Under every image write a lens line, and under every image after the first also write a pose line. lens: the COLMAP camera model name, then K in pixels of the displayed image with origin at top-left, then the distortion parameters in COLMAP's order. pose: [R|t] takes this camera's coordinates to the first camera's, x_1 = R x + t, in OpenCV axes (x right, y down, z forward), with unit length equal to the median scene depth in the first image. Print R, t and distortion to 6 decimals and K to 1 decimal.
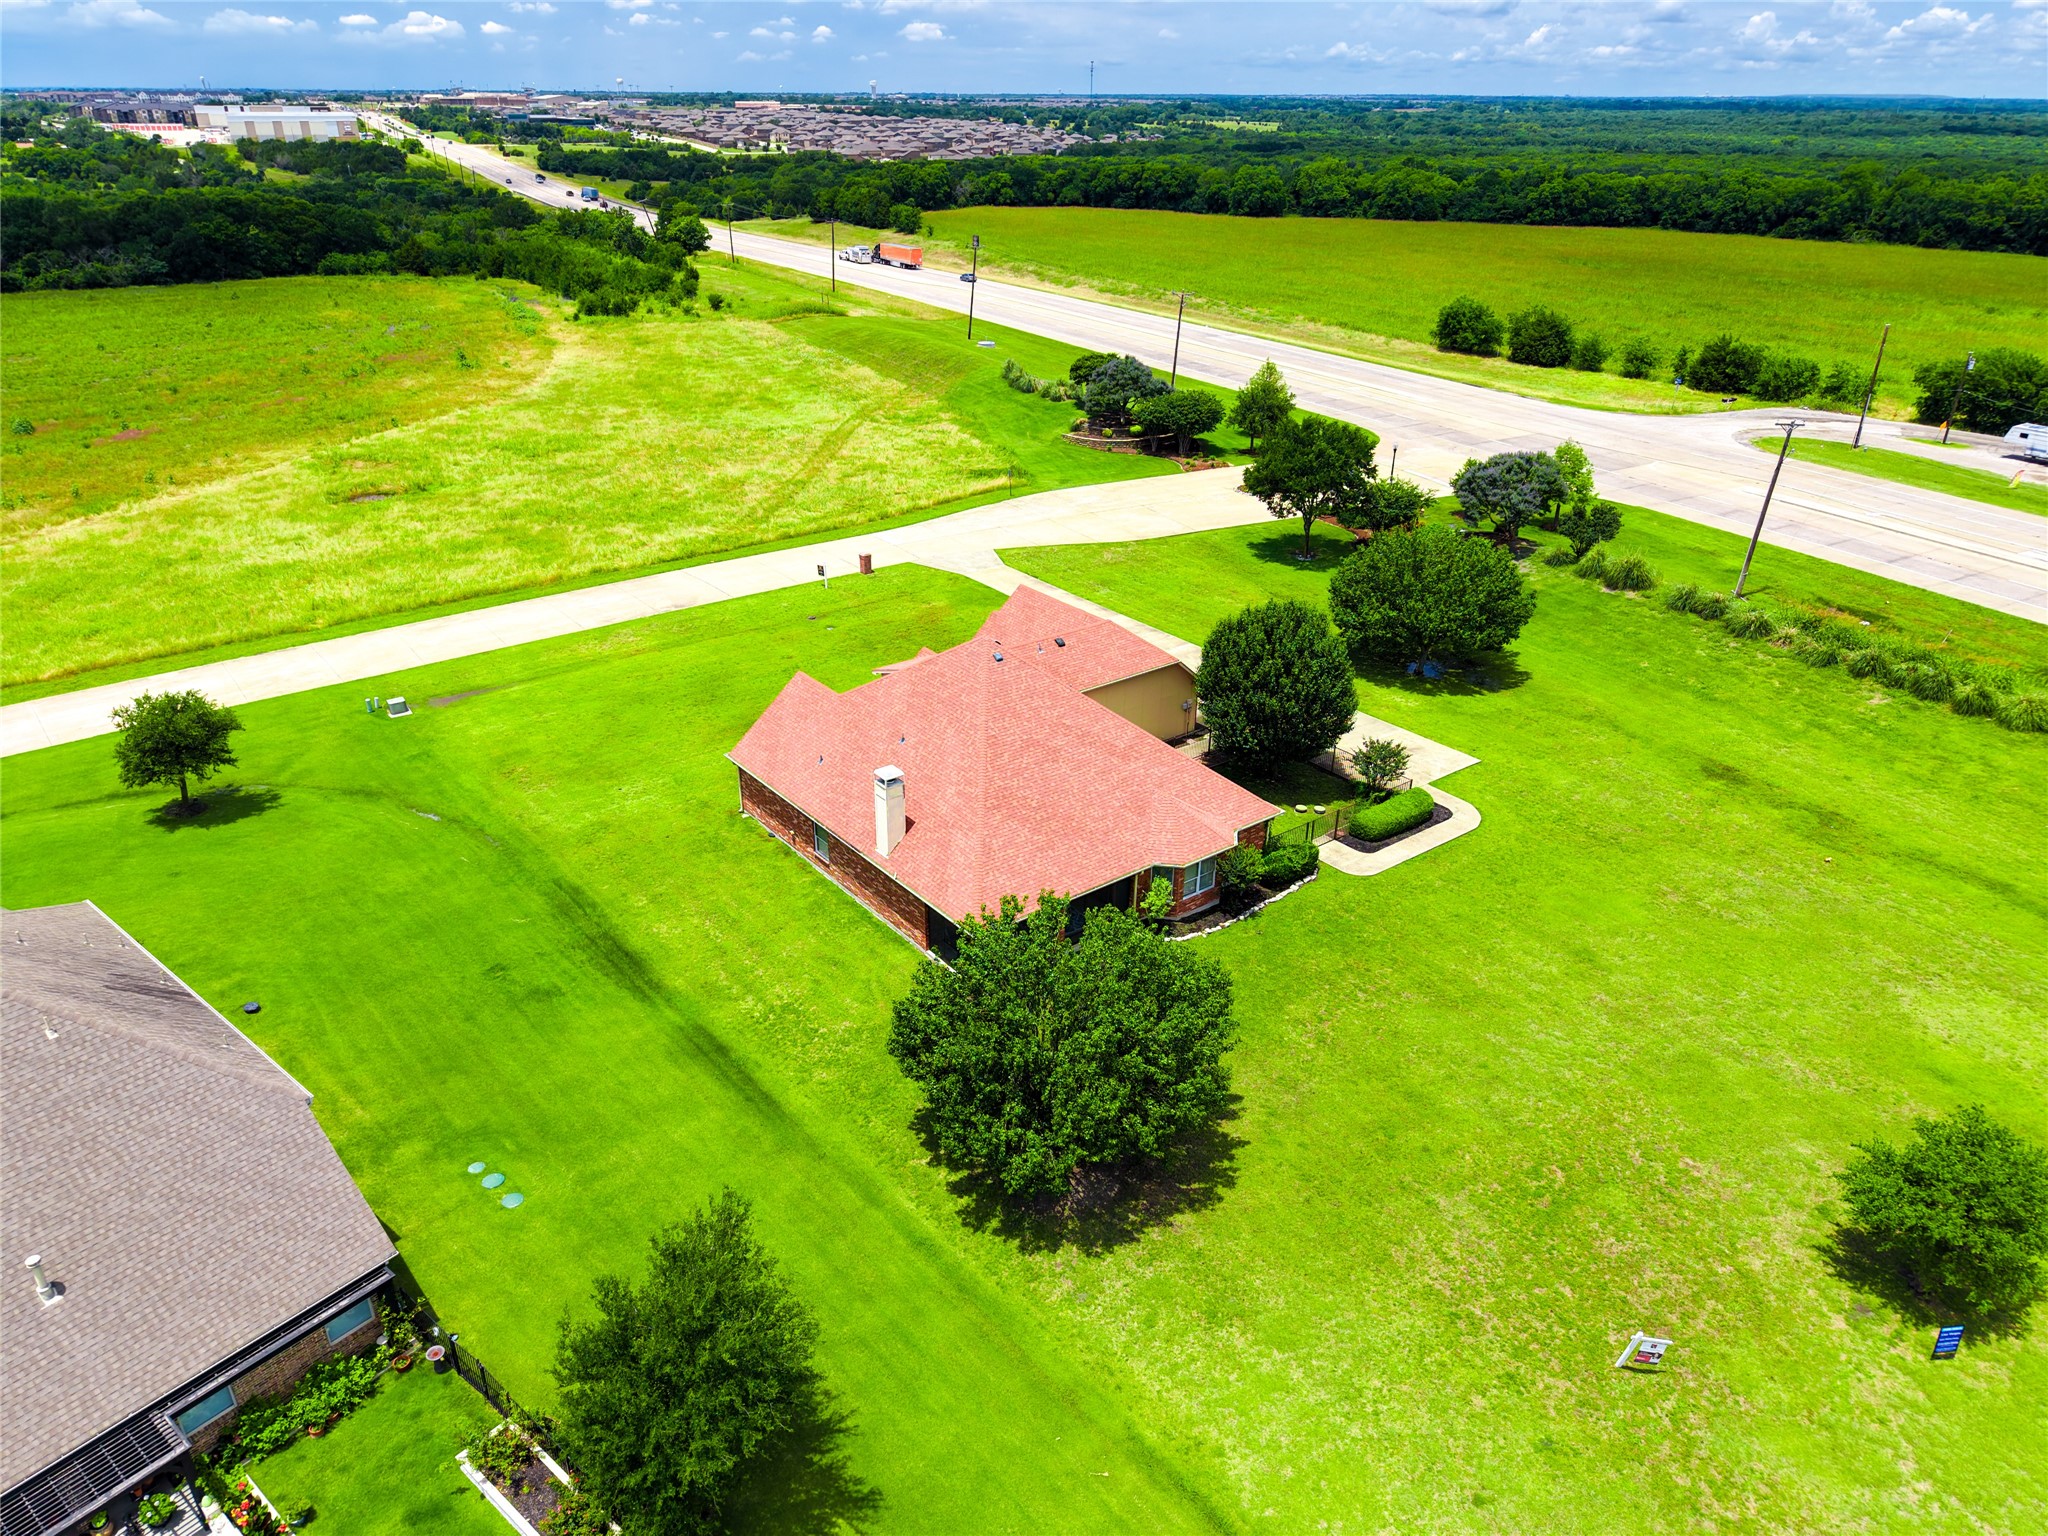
lens RADIAL K [[1369.8, 0, 1017.5], [0, 1369.8, 765.8], [0, 0, 1]] dist [0.023496, -0.020792]
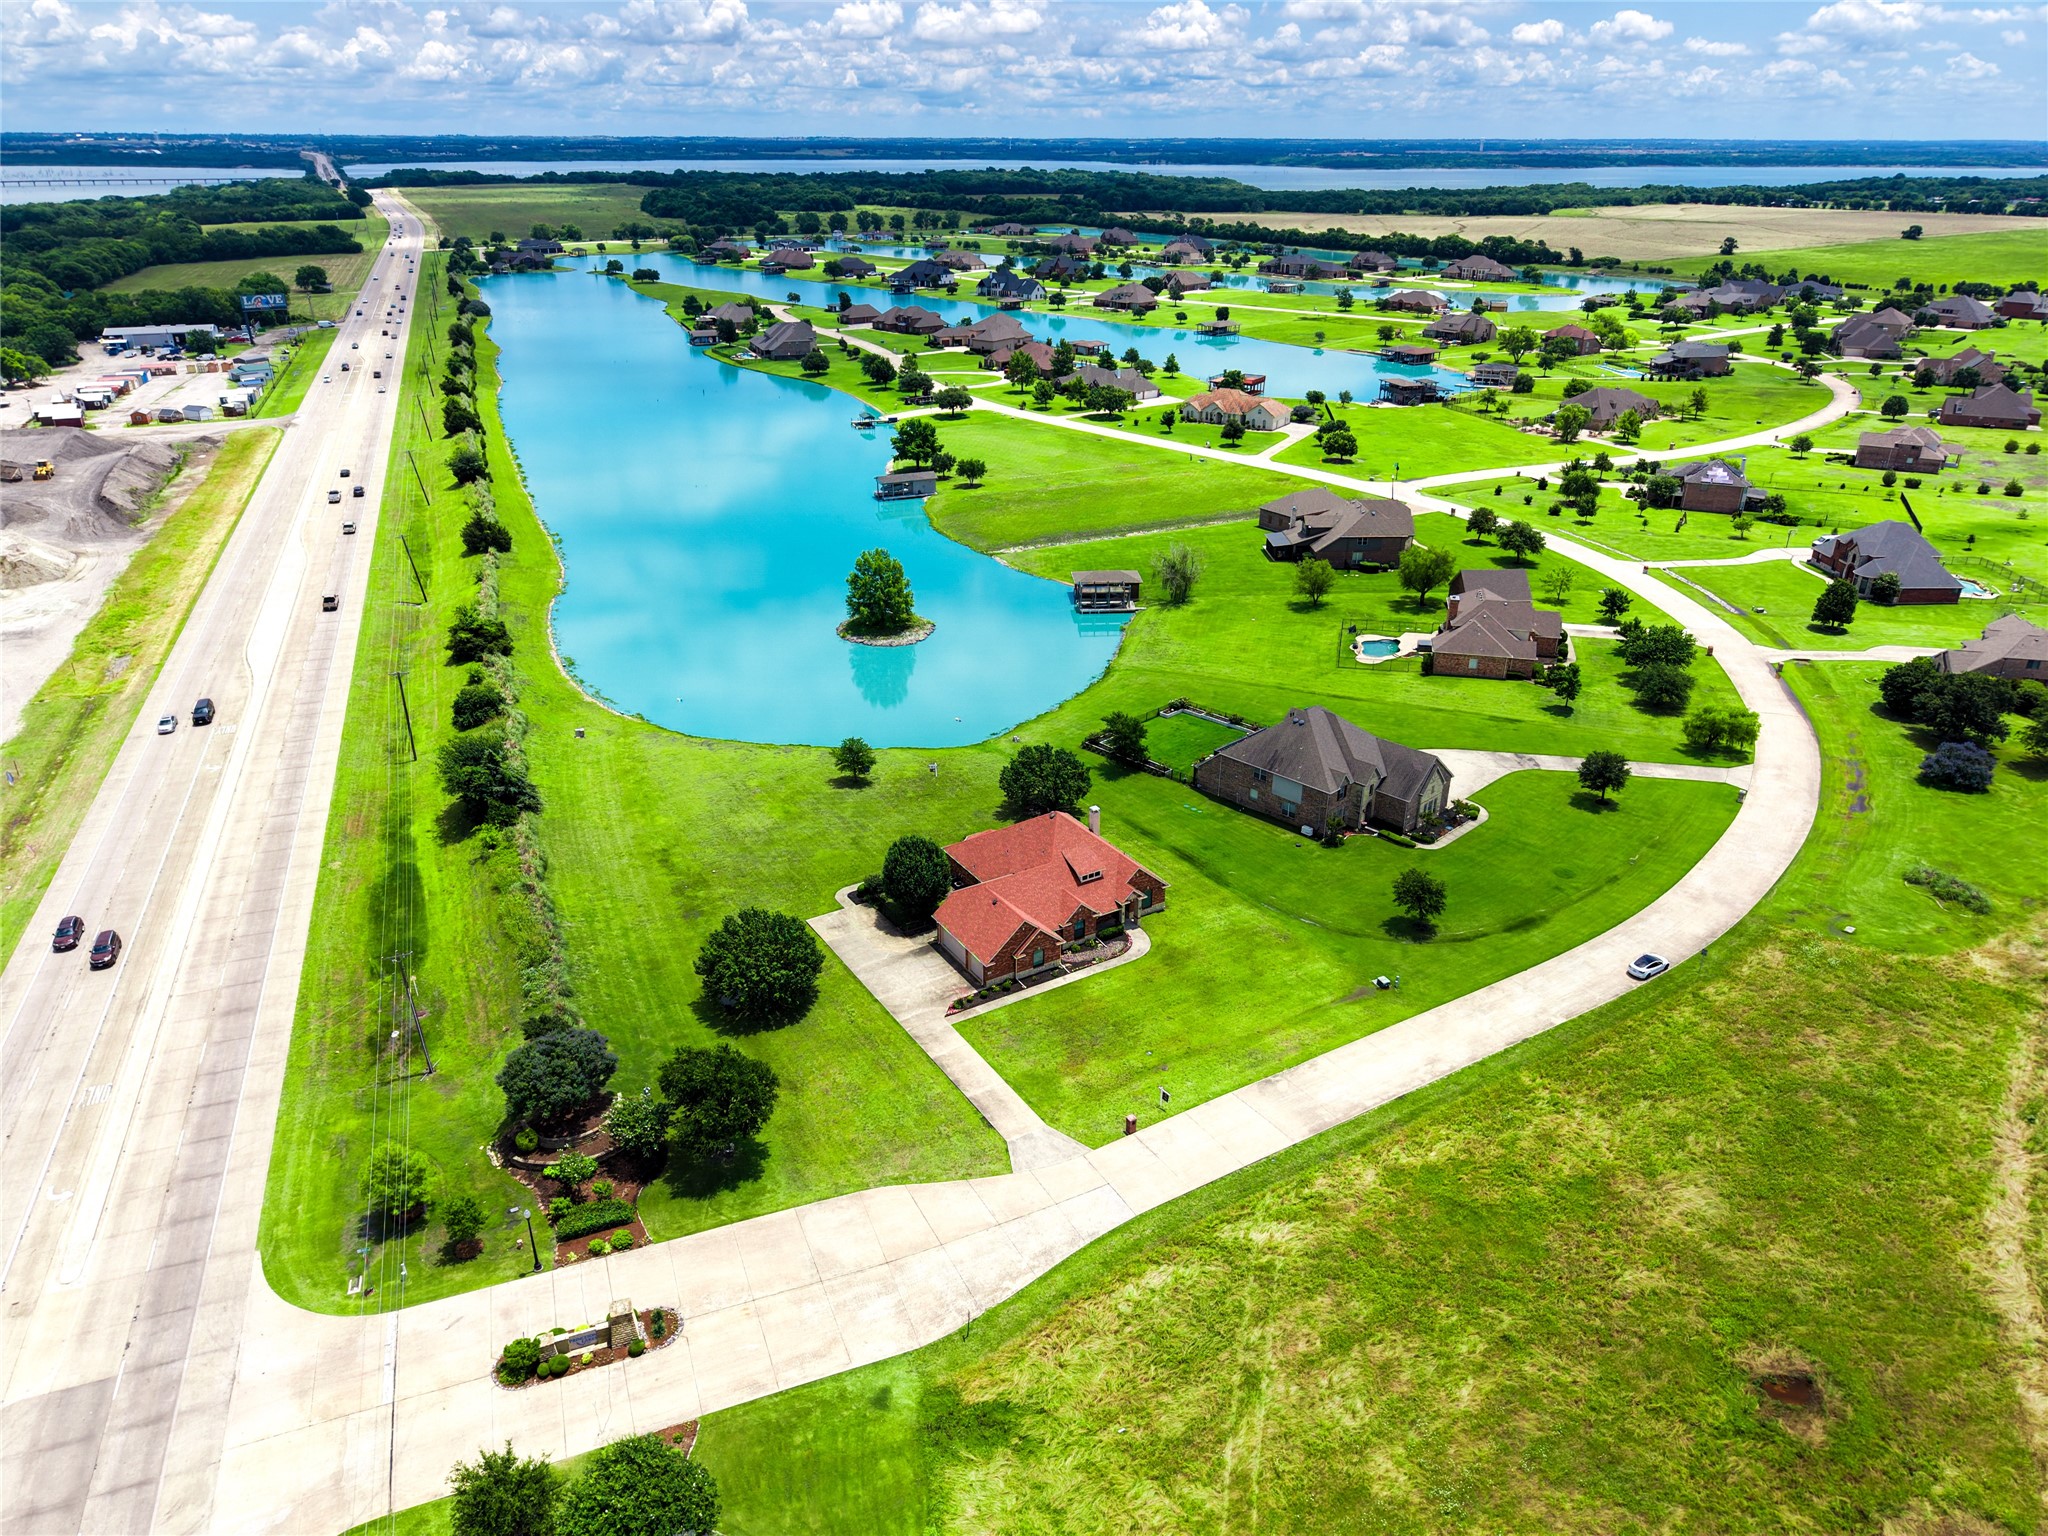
lens RADIAL K [[1363.5, 0, 1024.0], [0, 1363.5, 768.0], [0, 0, 1]] dist [0.097589, -0.157705]
pose [[-0.994311, -0.054420, 0.091559, -0.165859], [0.036277, 0.635190, 0.771504, -1.842689], [-0.100143, 0.770436, -0.629602, 2.253881]]
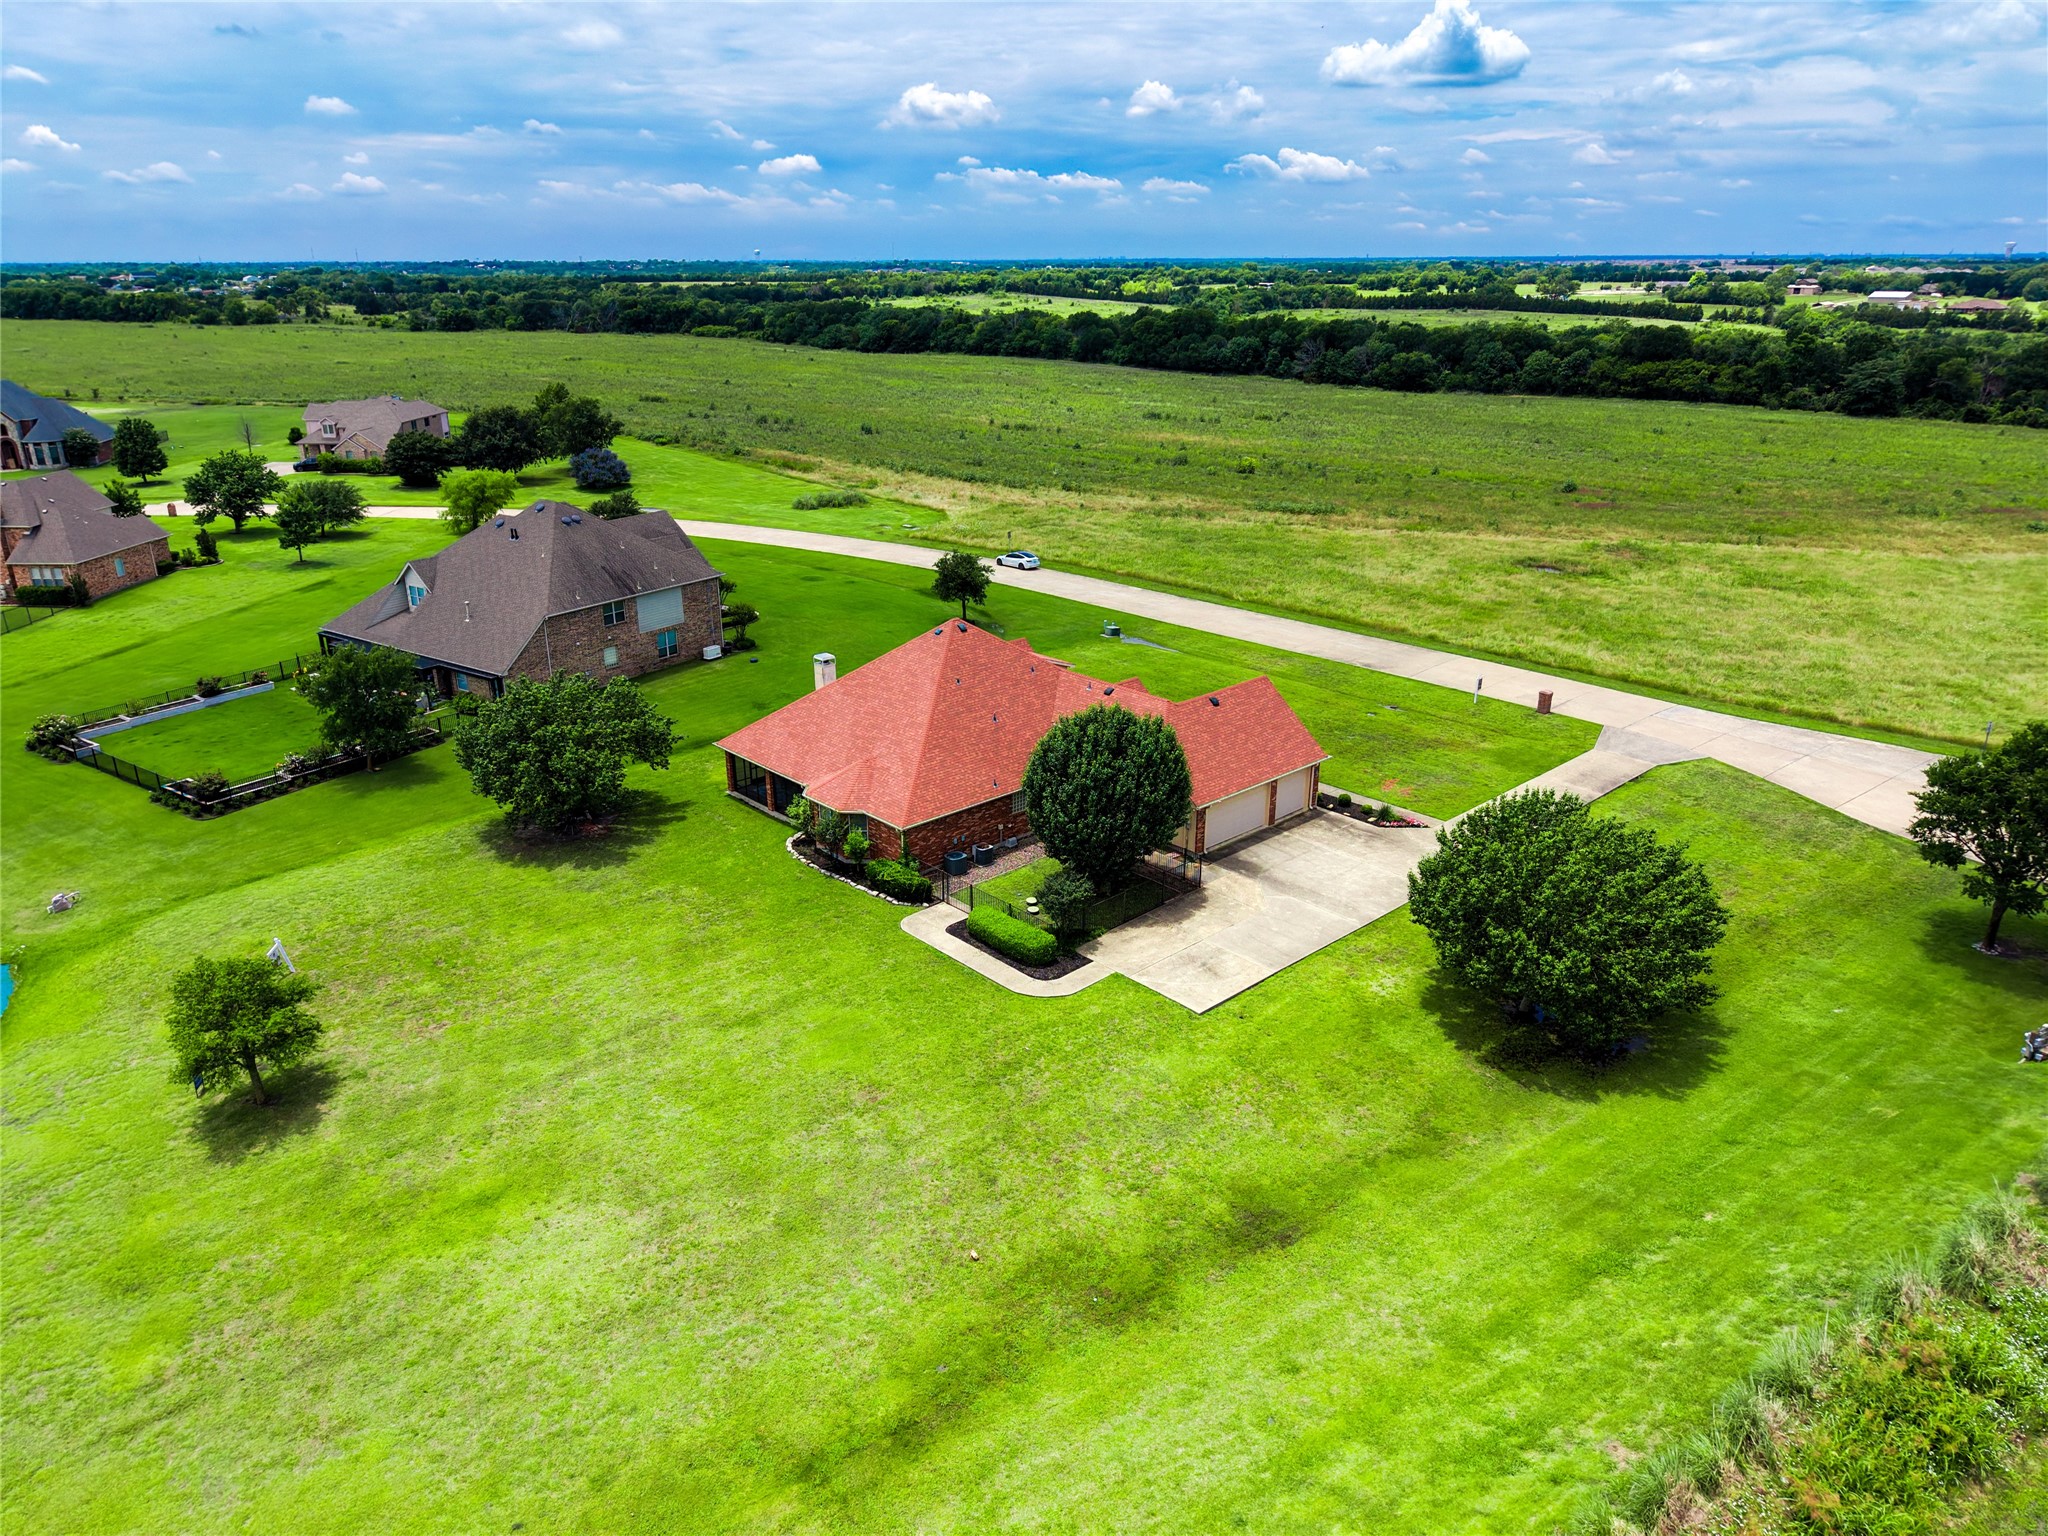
lens RADIAL K [[1367.9, 0, 1019.2], [0, 1367.9, 785.0], [0, 0, 1]] dist [0.008669, -0.003928]
pose [[0.086167, 0.350243, -0.932687, 1.085706], [-0.432669, 0.856434, 0.281637, -0.309168], [0.897426, 0.379277, 0.225335, 0.756416]]
